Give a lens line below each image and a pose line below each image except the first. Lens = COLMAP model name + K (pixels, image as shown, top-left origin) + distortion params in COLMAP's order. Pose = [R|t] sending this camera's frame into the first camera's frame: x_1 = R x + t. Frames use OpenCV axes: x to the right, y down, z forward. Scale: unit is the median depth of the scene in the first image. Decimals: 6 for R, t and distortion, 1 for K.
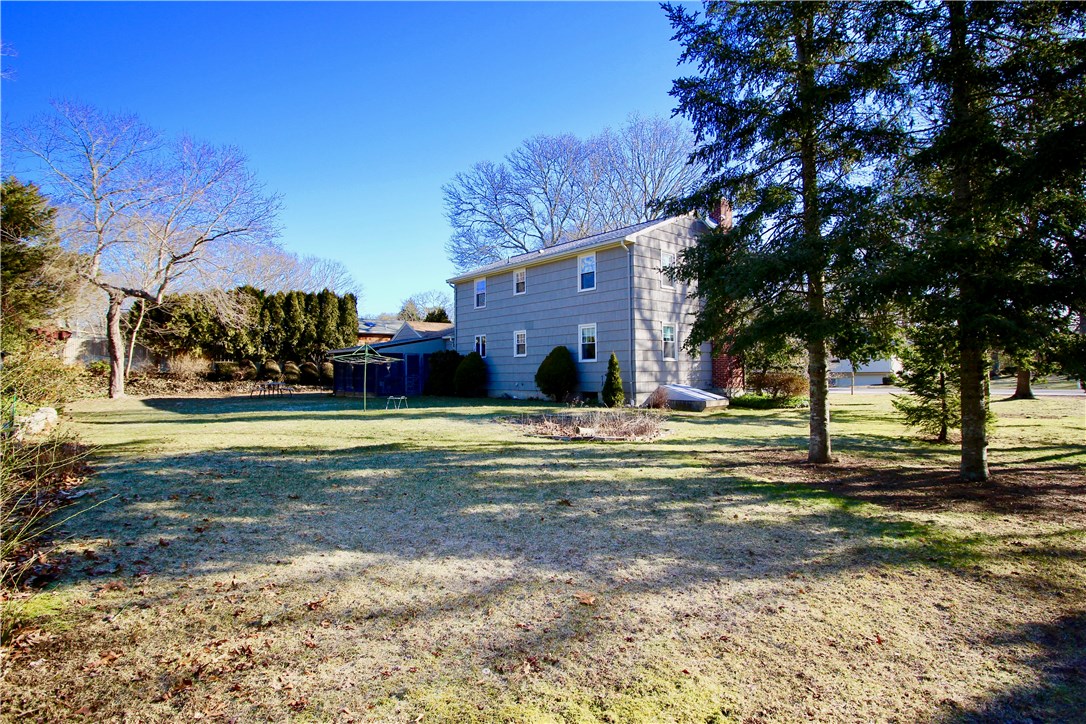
lens RADIAL K [[535.1, 0, 542.7], [0, 535.1, 368.7], [0, 0, 1]] dist [-0.000935, 0.000078]
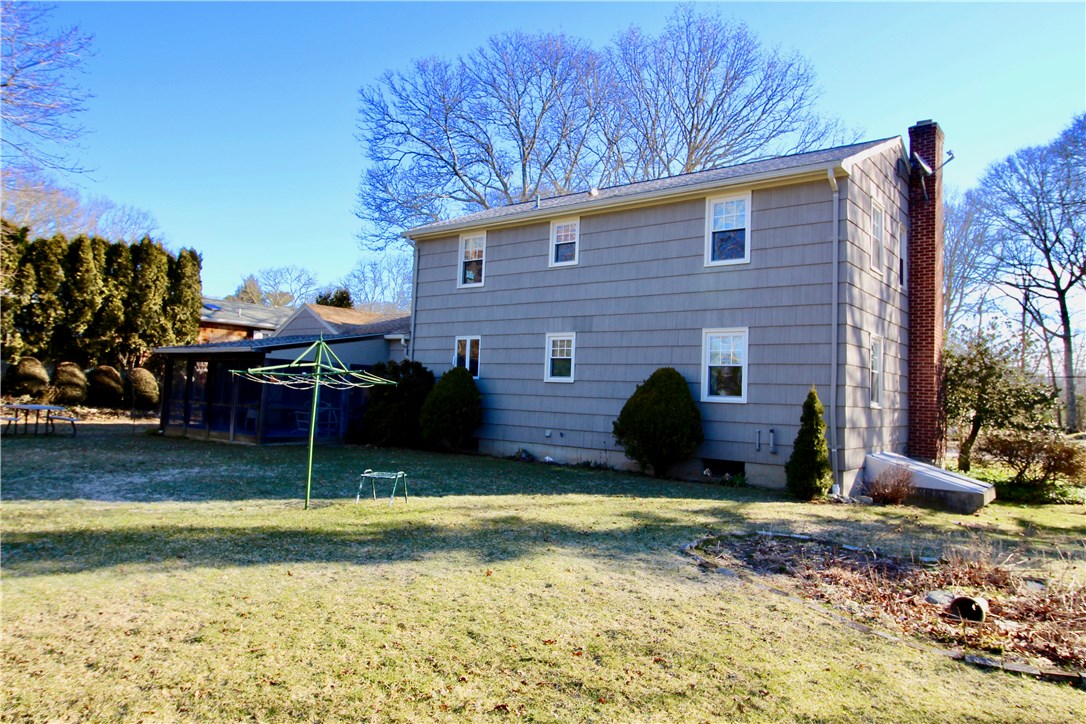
lens RADIAL K [[712.2, 0, 544.1], [0, 712.2, 367.7], [0, 0, 1]] dist [-0.000766, -0.003472]
pose [[0.984279, 0.055879, 0.167547, -0.120437], [-0.050575, 0.998080, -0.035764, -0.007135], [-0.169224, 0.026728, 0.985215, 0.210419]]
